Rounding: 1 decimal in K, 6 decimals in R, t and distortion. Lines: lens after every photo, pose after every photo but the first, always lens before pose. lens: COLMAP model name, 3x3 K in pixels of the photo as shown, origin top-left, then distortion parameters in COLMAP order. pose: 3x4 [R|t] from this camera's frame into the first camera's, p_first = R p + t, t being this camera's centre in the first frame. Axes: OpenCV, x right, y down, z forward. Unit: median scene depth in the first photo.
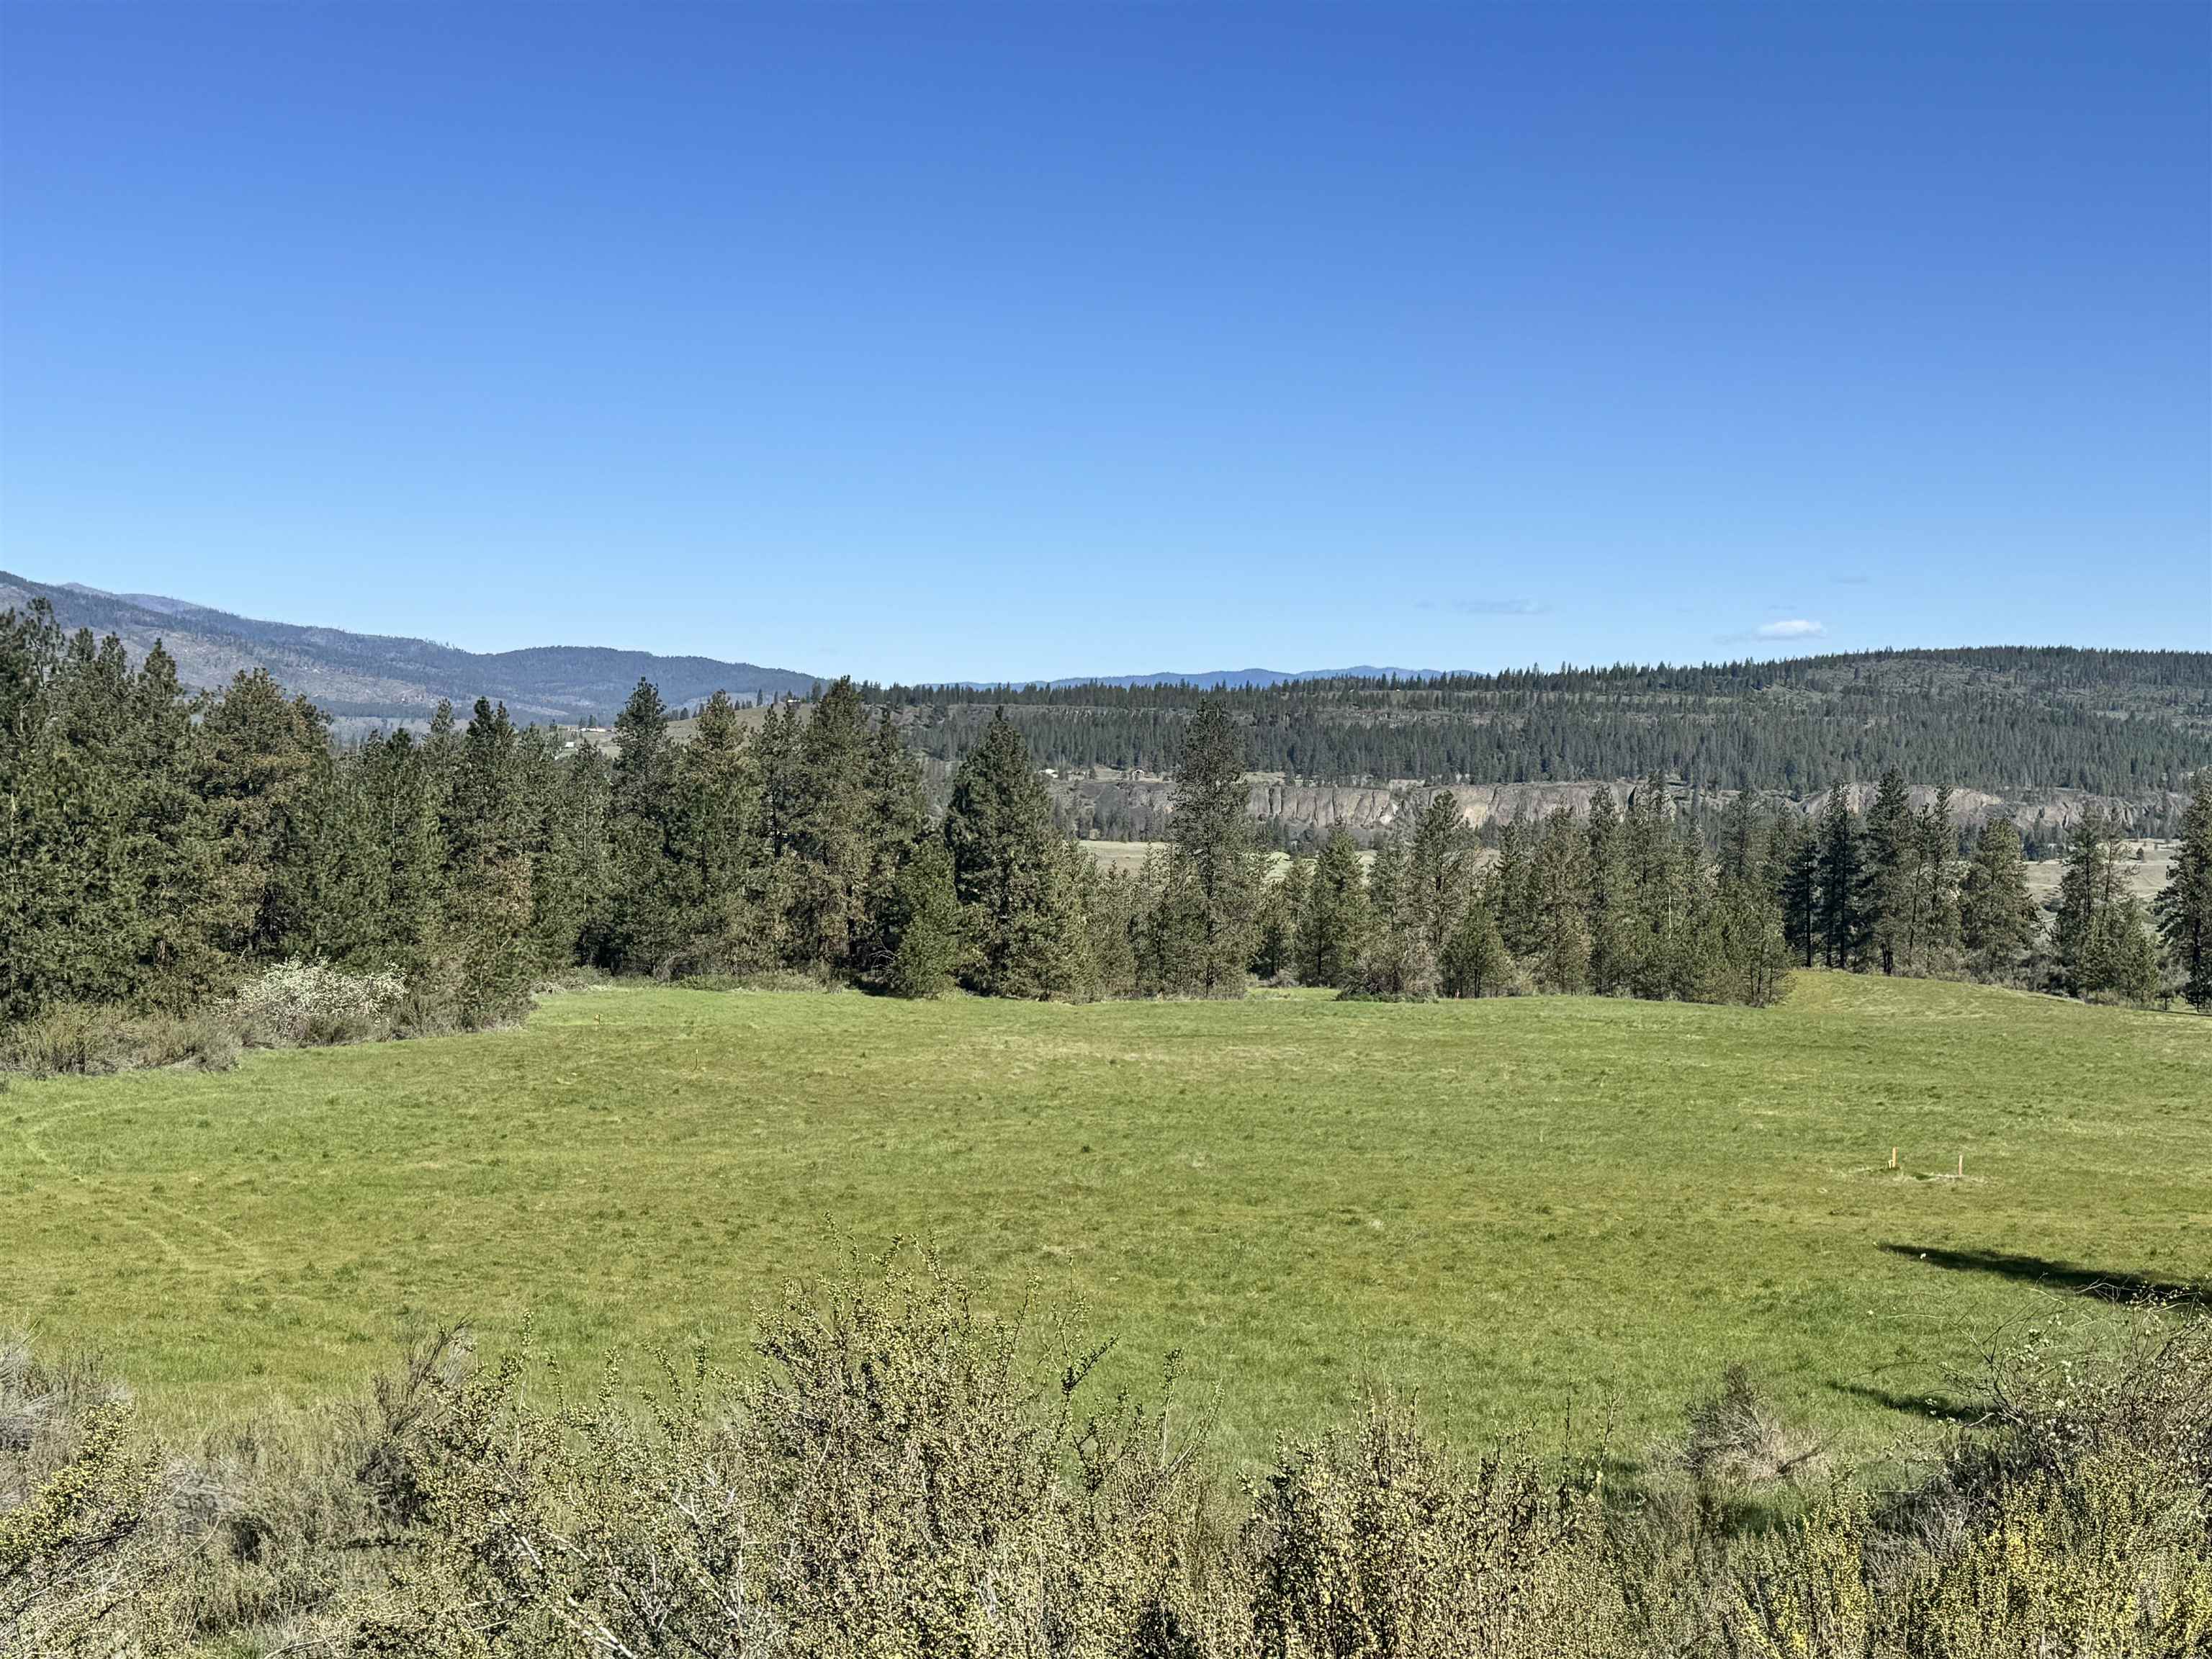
lens RADIAL K [[2686.1, 0, 1108.5], [0, 2686.1, 827.7], [0, 0, 1]] dist [0.157695, 0.000000]
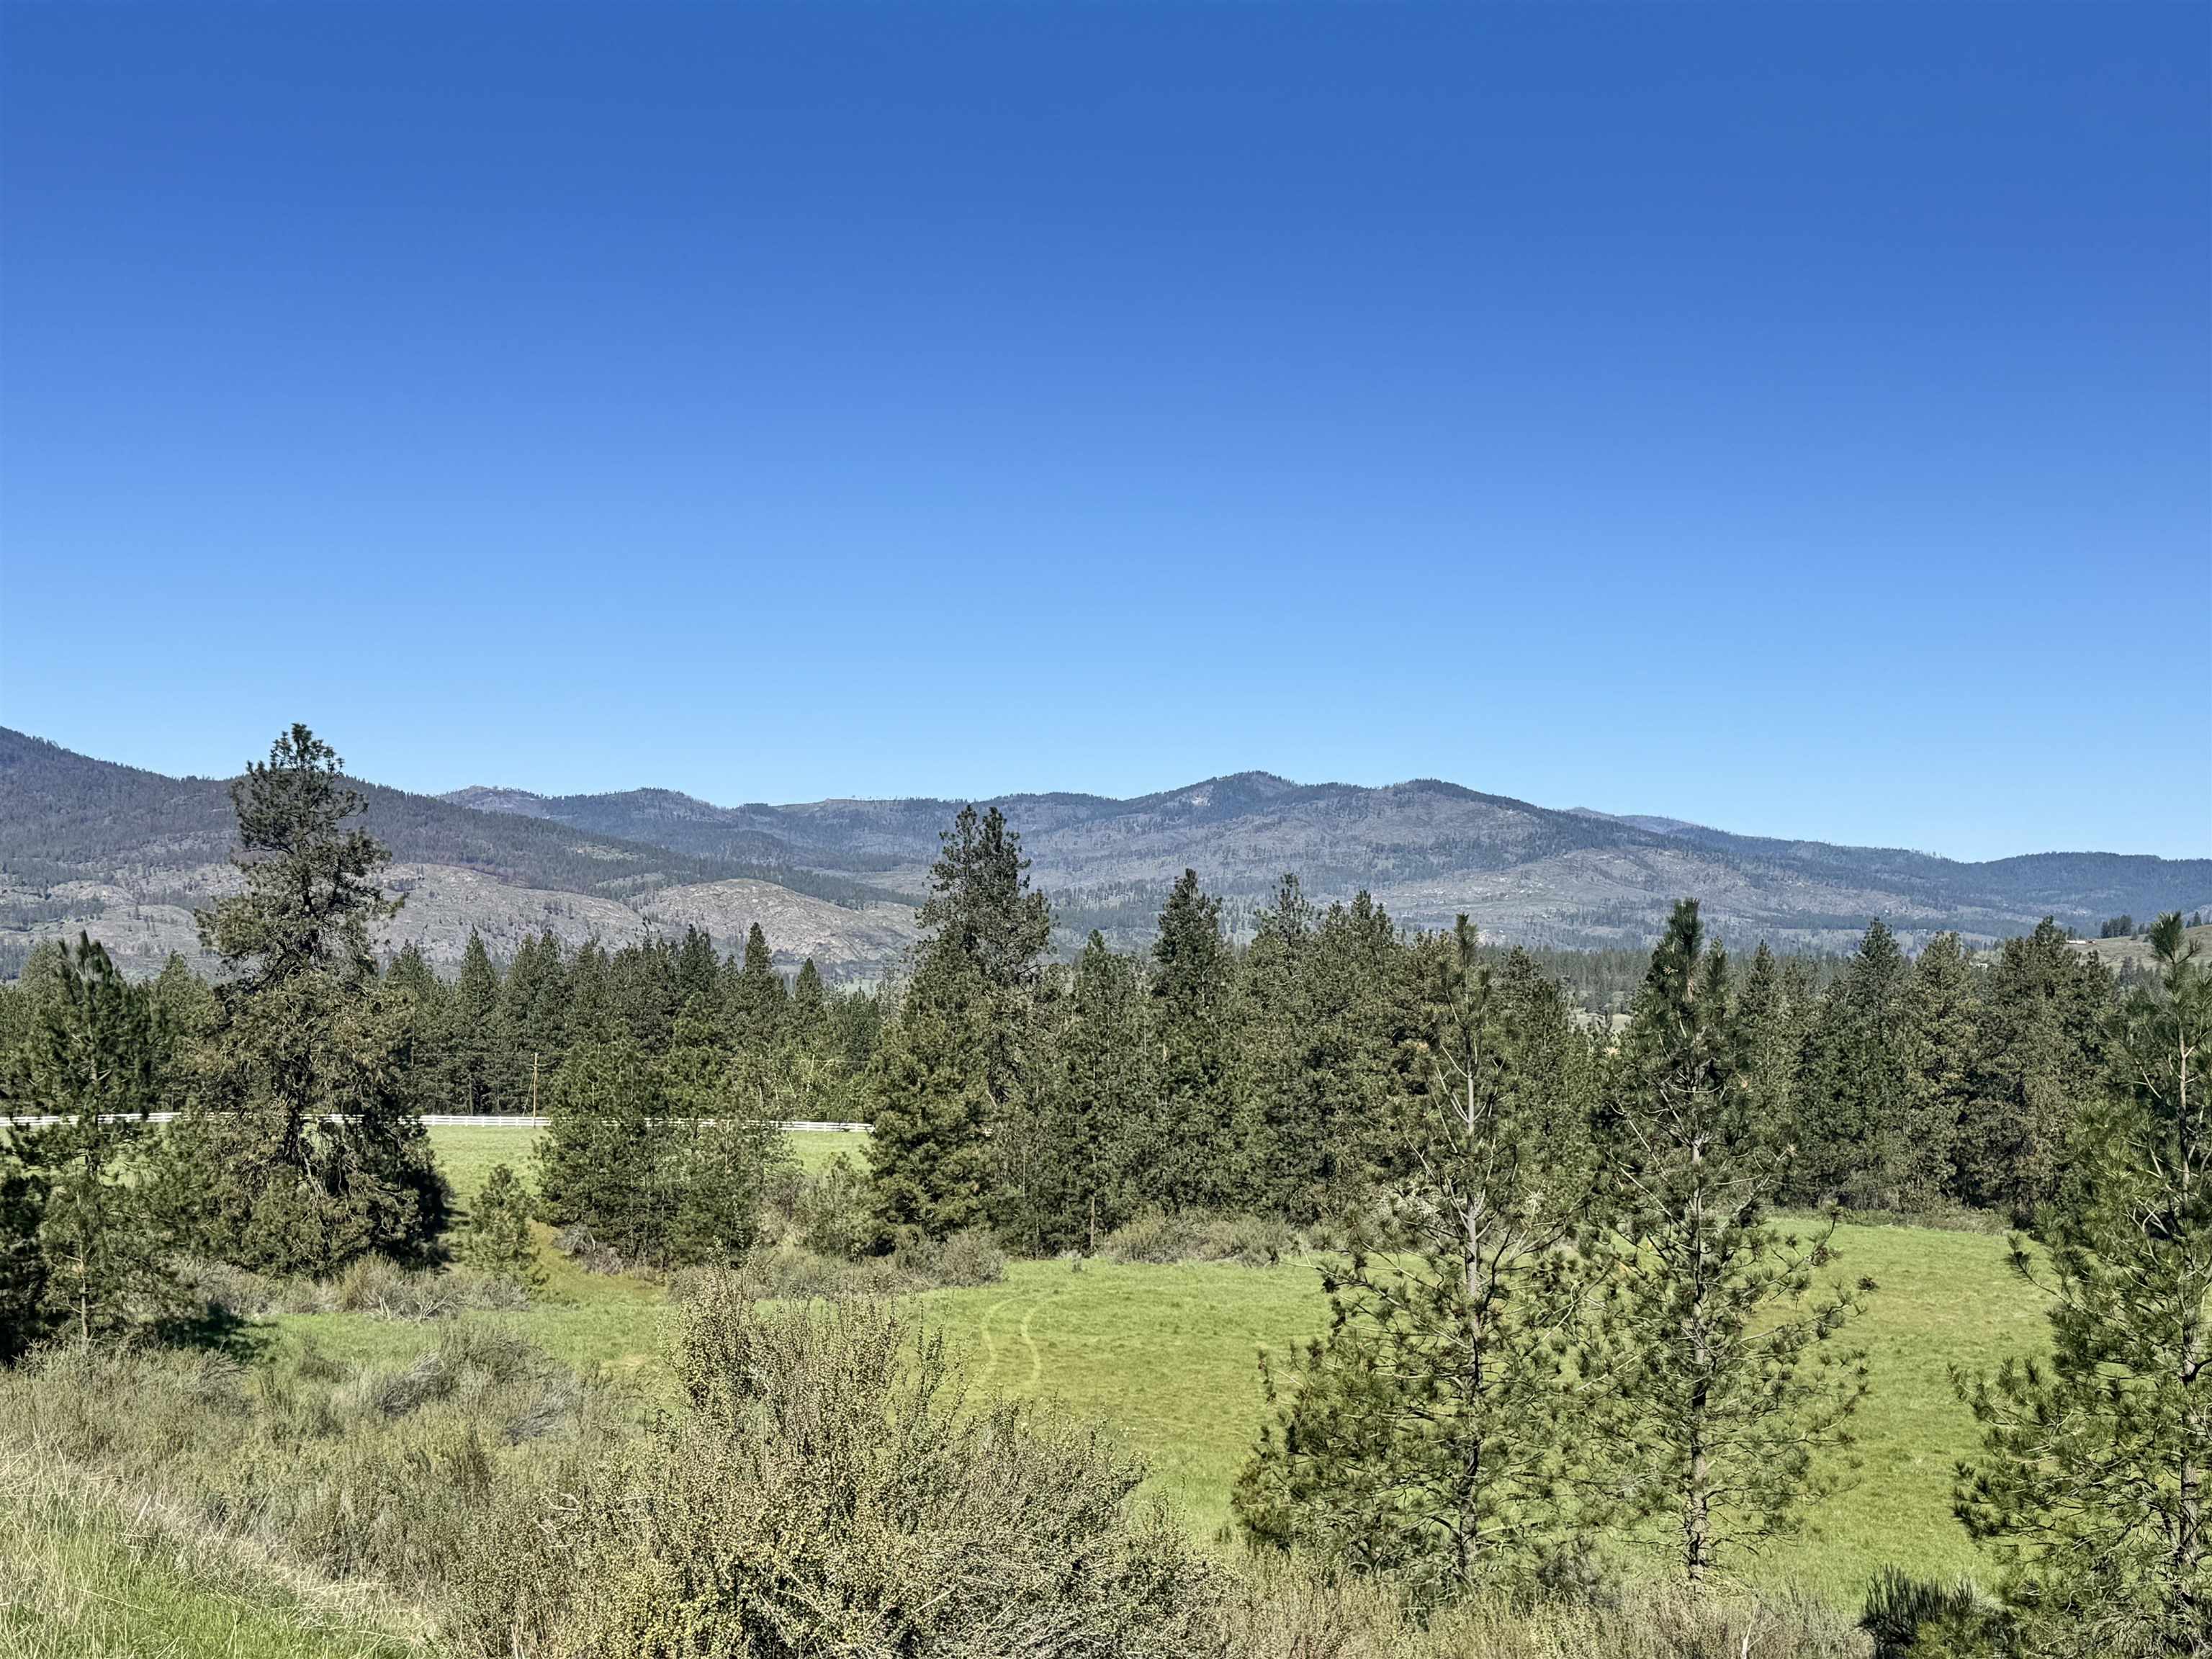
lens RADIAL K [[2686.1, 0, 1100.7], [0, 2686.1, 834.3], [0, 0, 1]] dist [0.157695, 0.000000]
pose [[0.859736, -0.029017, -0.509914, 0.126407], [-0.009491, 0.997305, -0.072756, -0.009939], [0.510650, 0.067391, 0.857143, -0.065465]]
